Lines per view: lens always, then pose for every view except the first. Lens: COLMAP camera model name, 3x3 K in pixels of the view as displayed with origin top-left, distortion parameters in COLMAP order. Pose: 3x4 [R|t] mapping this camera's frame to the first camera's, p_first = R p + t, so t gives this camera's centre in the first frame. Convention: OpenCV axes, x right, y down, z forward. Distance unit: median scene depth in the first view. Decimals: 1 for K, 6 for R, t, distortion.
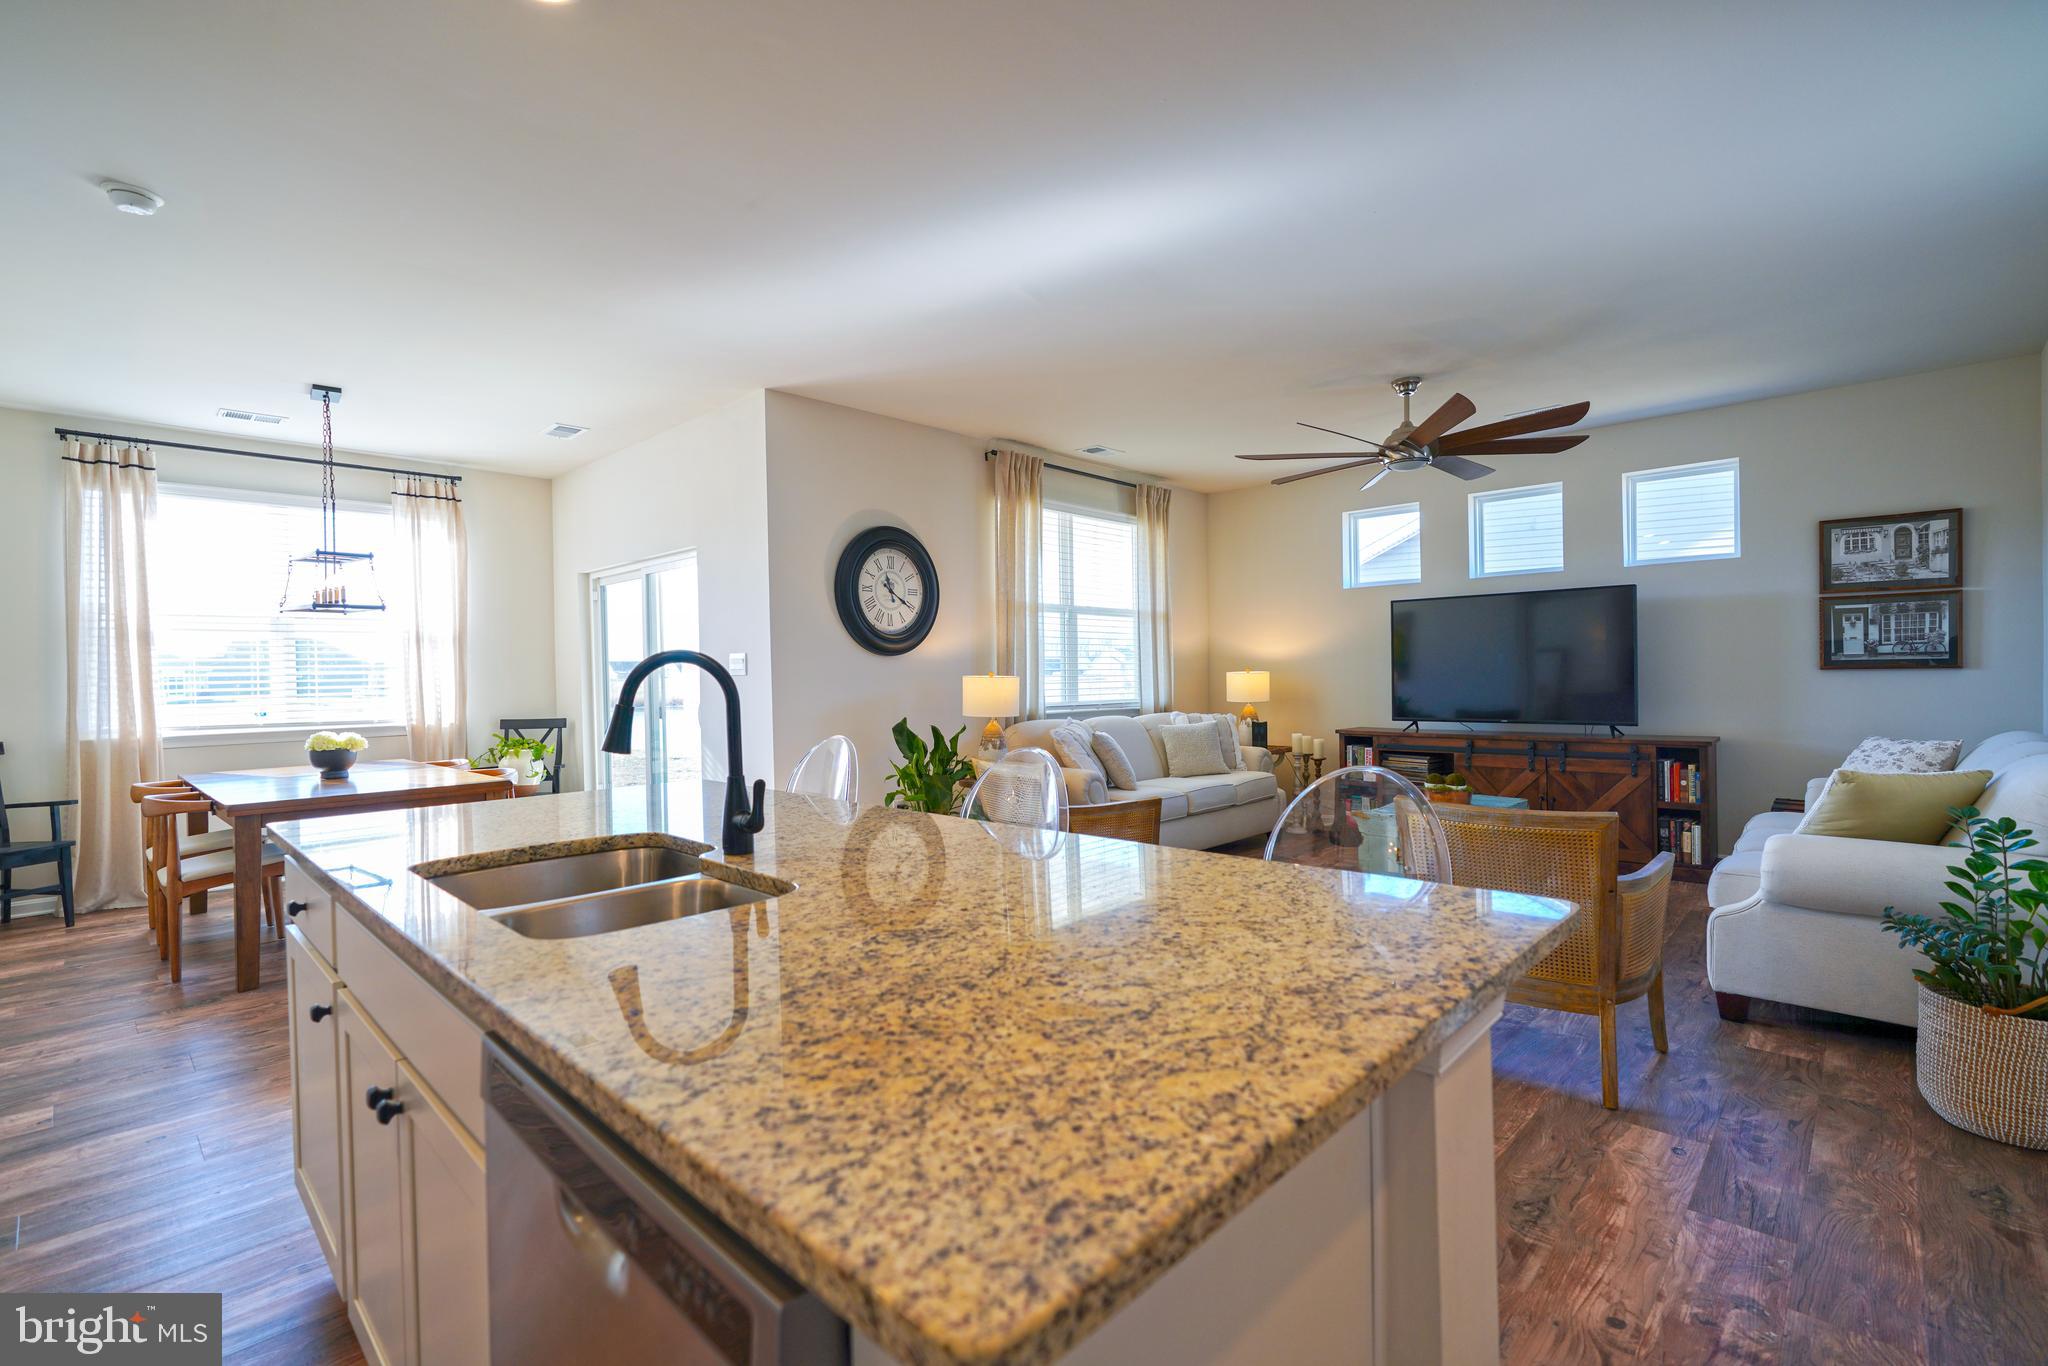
lens RADIAL K [[915.0, 0, 1004.5], [0, 915.0, 684.5], [0, 0, 1]] dist [-0.015859, 0.006156]
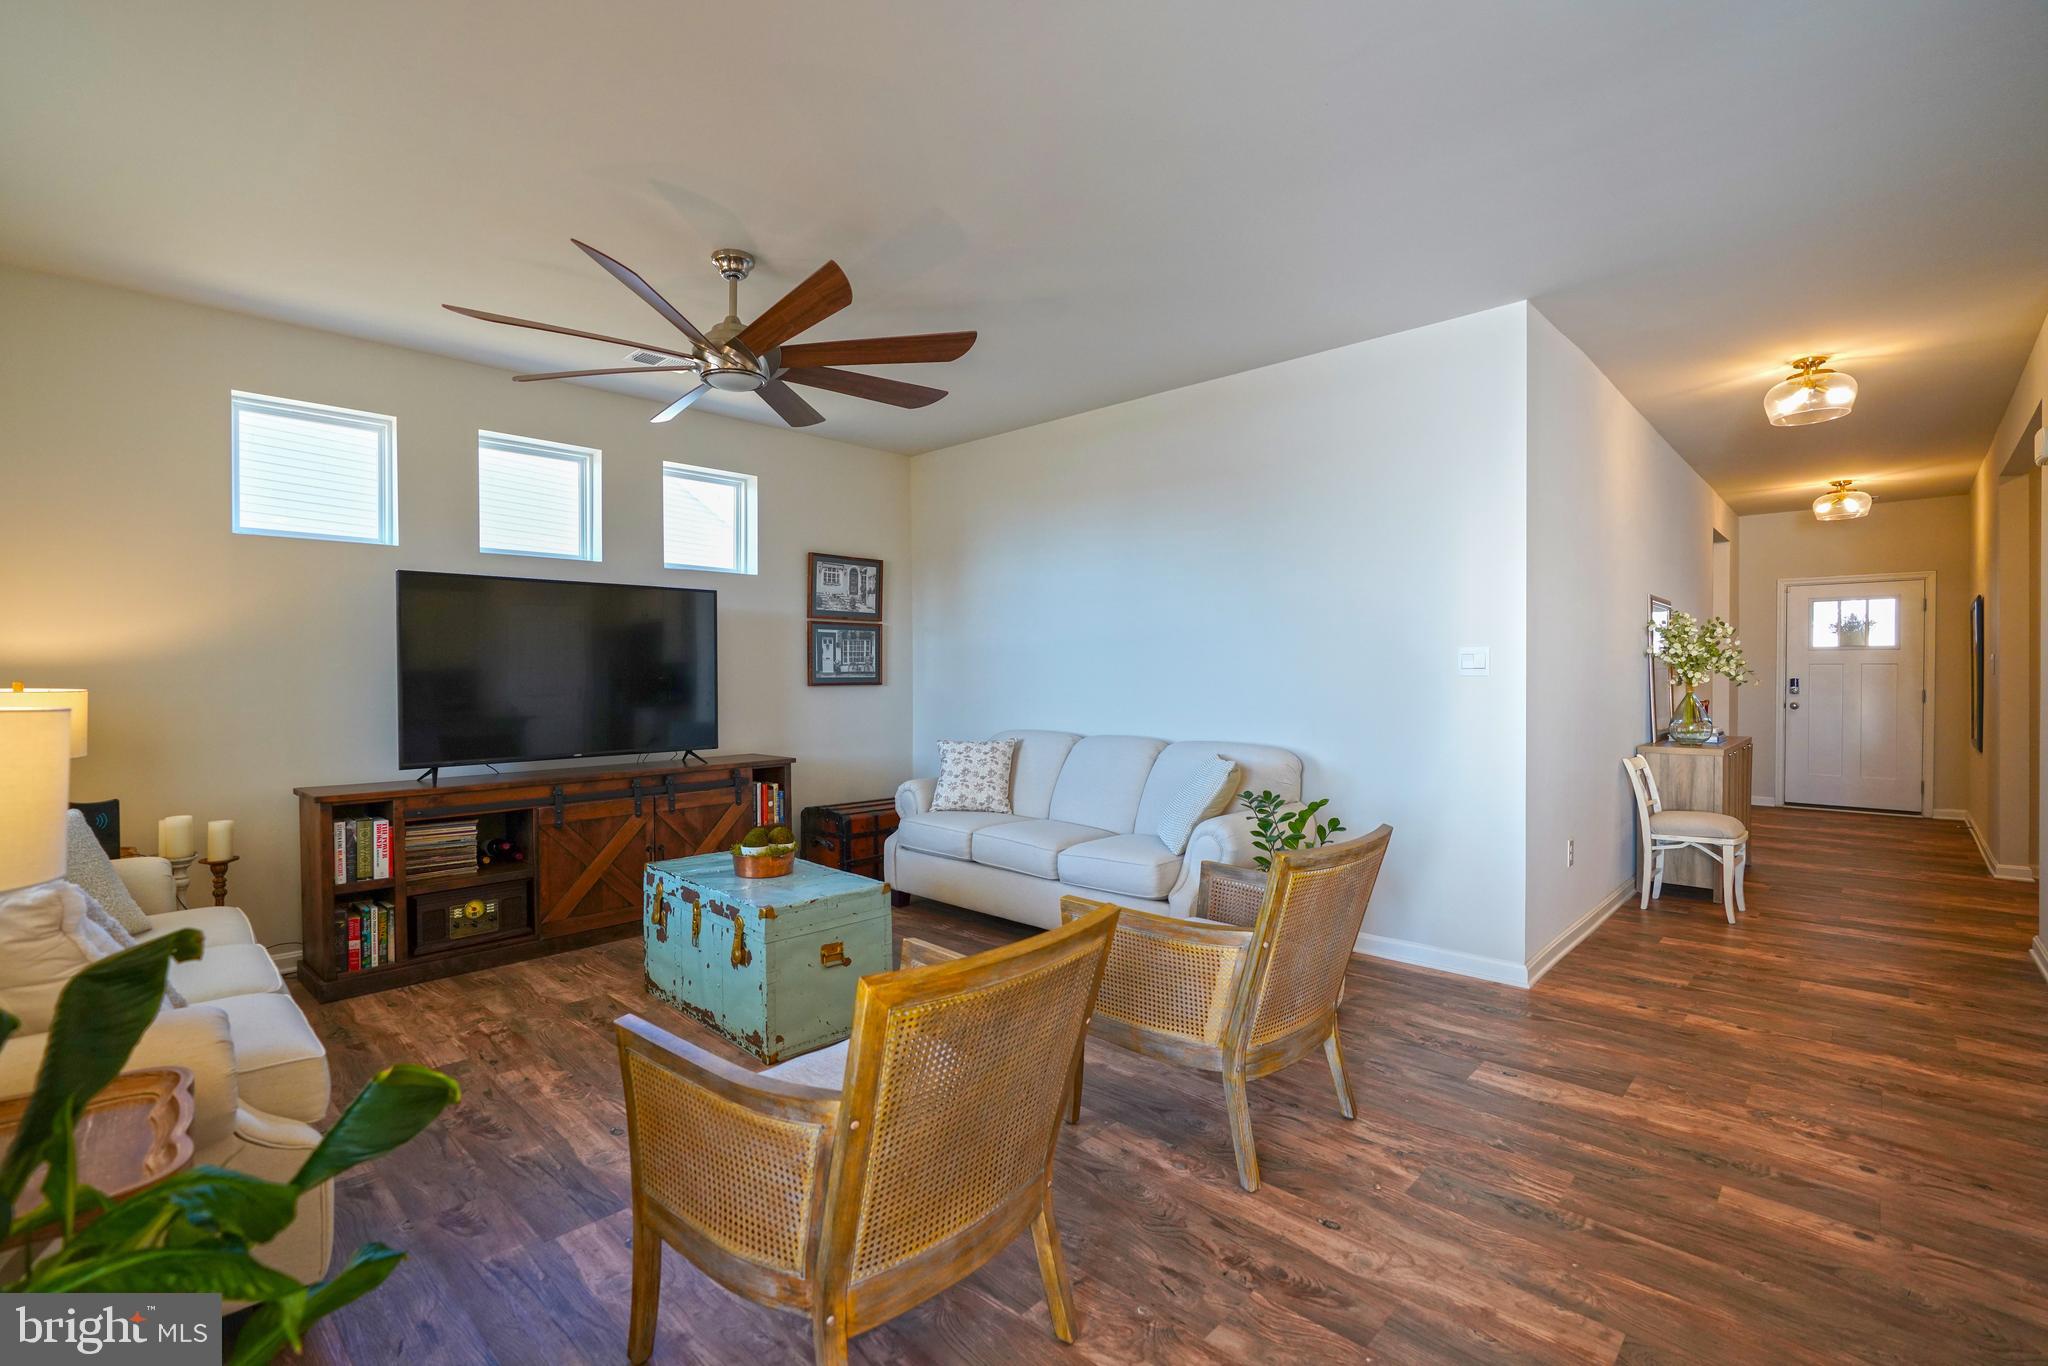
lens RADIAL K [[915.0, 0, 1047.9], [0, 915.0, 672.8], [0, 0, 1]] dist [-0.015859, 0.006156]
pose [[-0.032934, 0.004264, 0.999448, -0.238090], [0.000176, 0.999991, -0.004261, -0.027552], [-0.999457, 0.000036, -0.032935, 0.754550]]
